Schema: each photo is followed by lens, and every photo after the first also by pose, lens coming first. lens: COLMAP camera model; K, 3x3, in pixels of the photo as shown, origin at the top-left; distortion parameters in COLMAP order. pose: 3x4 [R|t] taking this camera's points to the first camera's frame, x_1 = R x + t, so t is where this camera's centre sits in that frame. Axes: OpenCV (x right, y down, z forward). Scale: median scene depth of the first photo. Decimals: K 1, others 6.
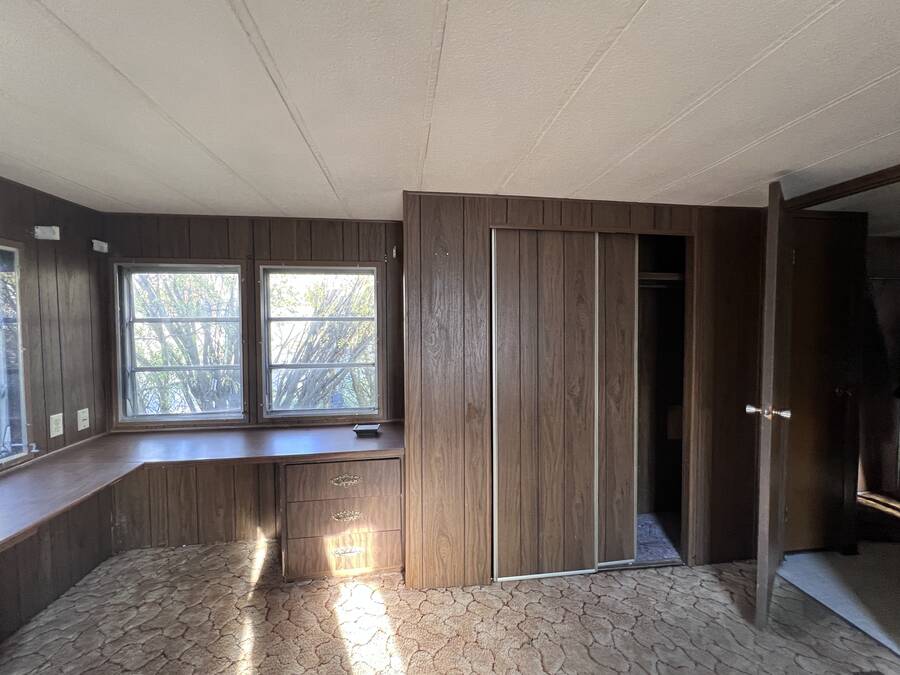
lens RADIAL K [[366.2, 0, 450.4], [0, 366.2, 337.3], [0, 0, 1]] dist [-0.000778, -0.000410]
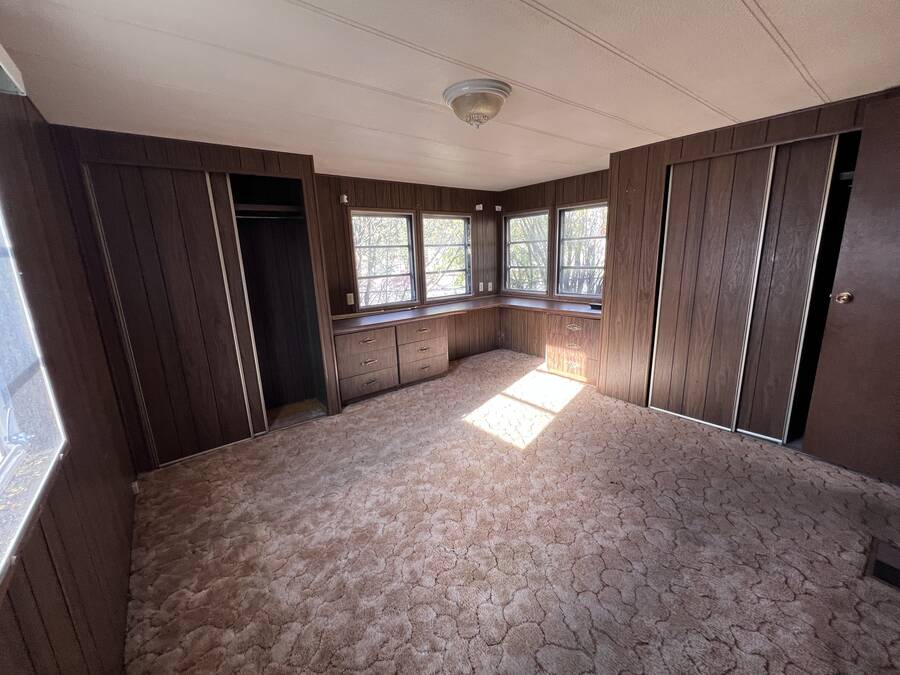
lens RADIAL K [[366.2, 0, 448.4], [0, 366.2, 336.6], [0, 0, 1]] dist [-0.000778, -0.000410]
pose [[0.513784, 0.175181, -0.839844, 0.916916], [0.001572, 0.978737, 0.205114, 0.054838], [0.857918, -0.106705, 0.502584, -0.462295]]
